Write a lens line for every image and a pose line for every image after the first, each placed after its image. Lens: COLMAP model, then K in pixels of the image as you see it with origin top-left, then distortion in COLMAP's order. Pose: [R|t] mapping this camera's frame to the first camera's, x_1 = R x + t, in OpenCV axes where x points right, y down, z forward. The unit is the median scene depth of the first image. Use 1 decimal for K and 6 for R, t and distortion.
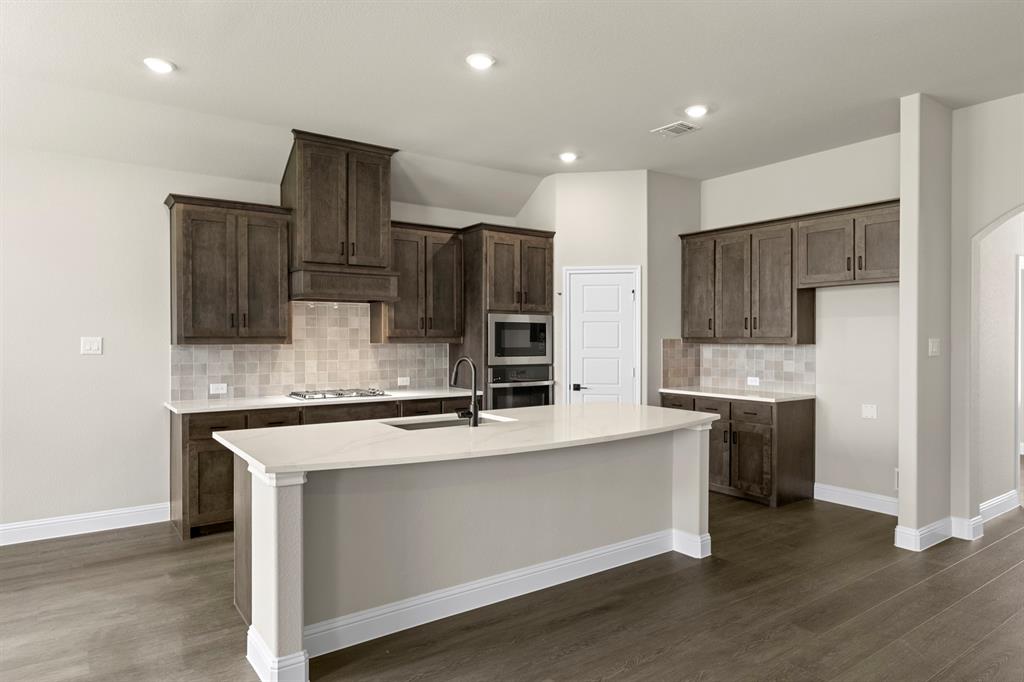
lens RADIAL K [[621.2, 0, 506.9], [0, 621.2, 340.2], [0, 0, 1]] dist [0.001625, 0.000707]
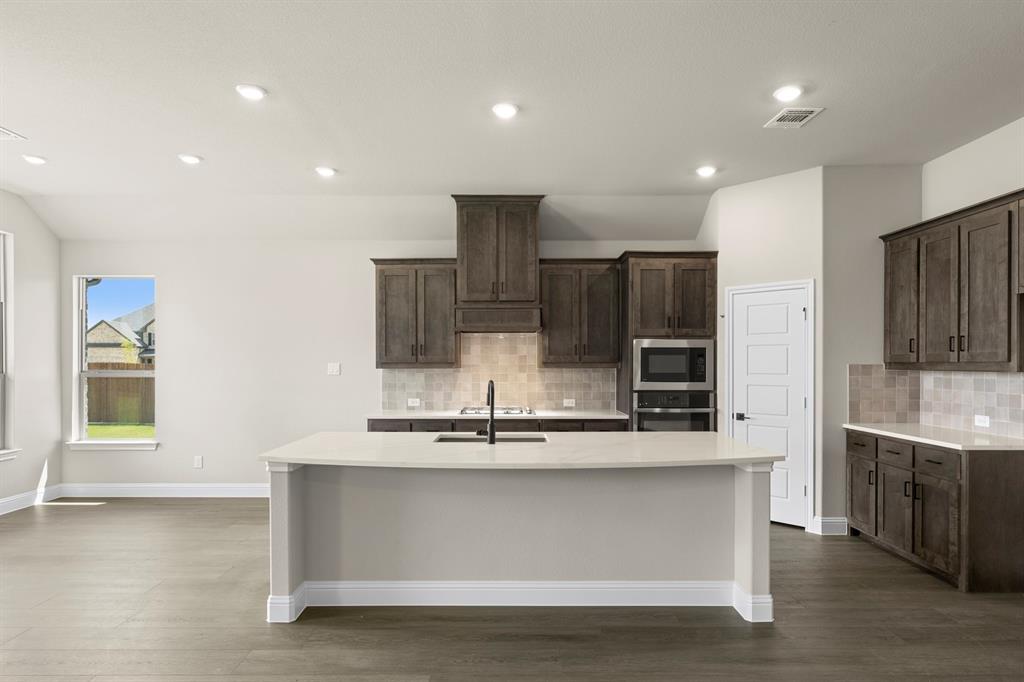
lens RADIAL K [[568.4, 0, 507.3], [0, 568.4, 365.7], [0, 0, 1]] dist [-0.002256, 0.003132]
pose [[0.815503, 0.001503, -0.578751, 0.388094], [-0.000875, 0.999999, 0.001365, -0.000906], [0.578752, -0.000607, 0.815503, 0.135115]]
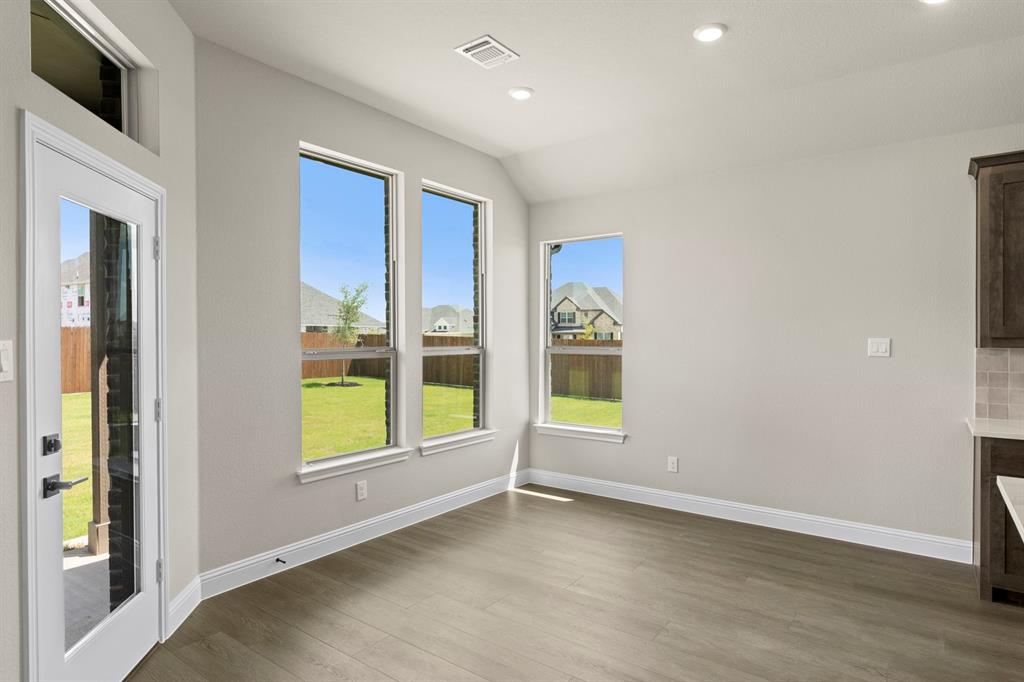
lens RADIAL K [[568.4, 0, 516.9], [0, 568.4, 344.7], [0, 0, 1]] dist [-0.002256, 0.003132]
pose [[0.319742, 0.009231, -0.947460, -0.031188], [-0.004330, 0.999956, 0.008281, -0.000041], [0.947495, 0.001454, 0.319768, 0.191696]]
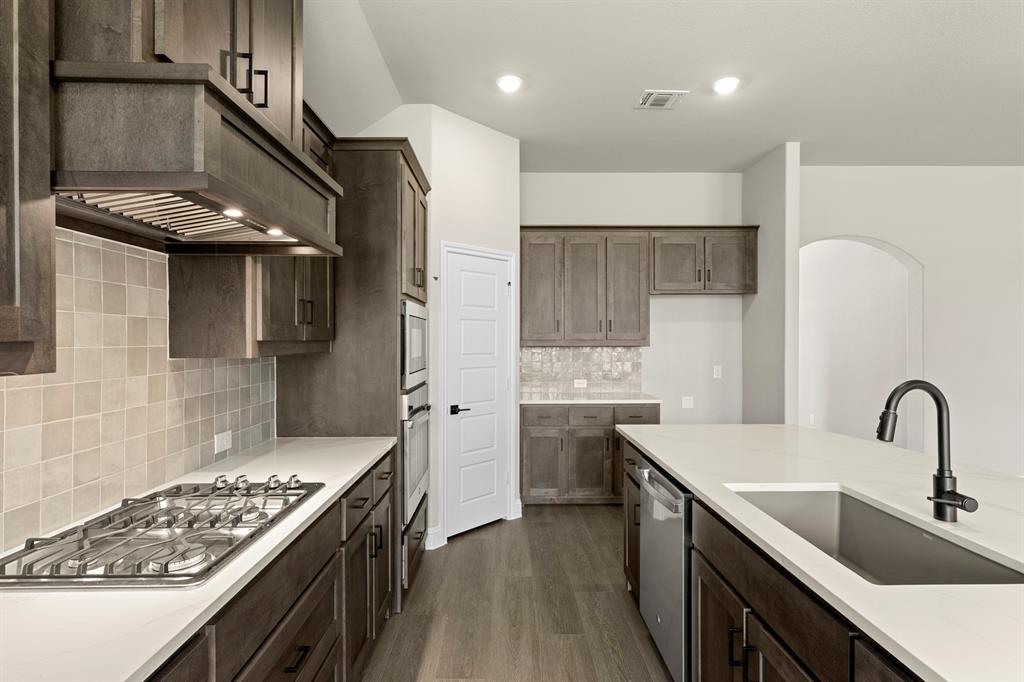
lens RADIAL K [[511.4, 0, 513.9], [0, 511.4, 338.5], [0, 0, 1]] dist [0.003659, -0.000099]
pose [[0.564851, -0.000098, 0.825193, -0.413879], [0.005134, 0.999981, -0.003396, -0.005607], [-0.825177, 0.006155, 0.564841, 0.739125]]
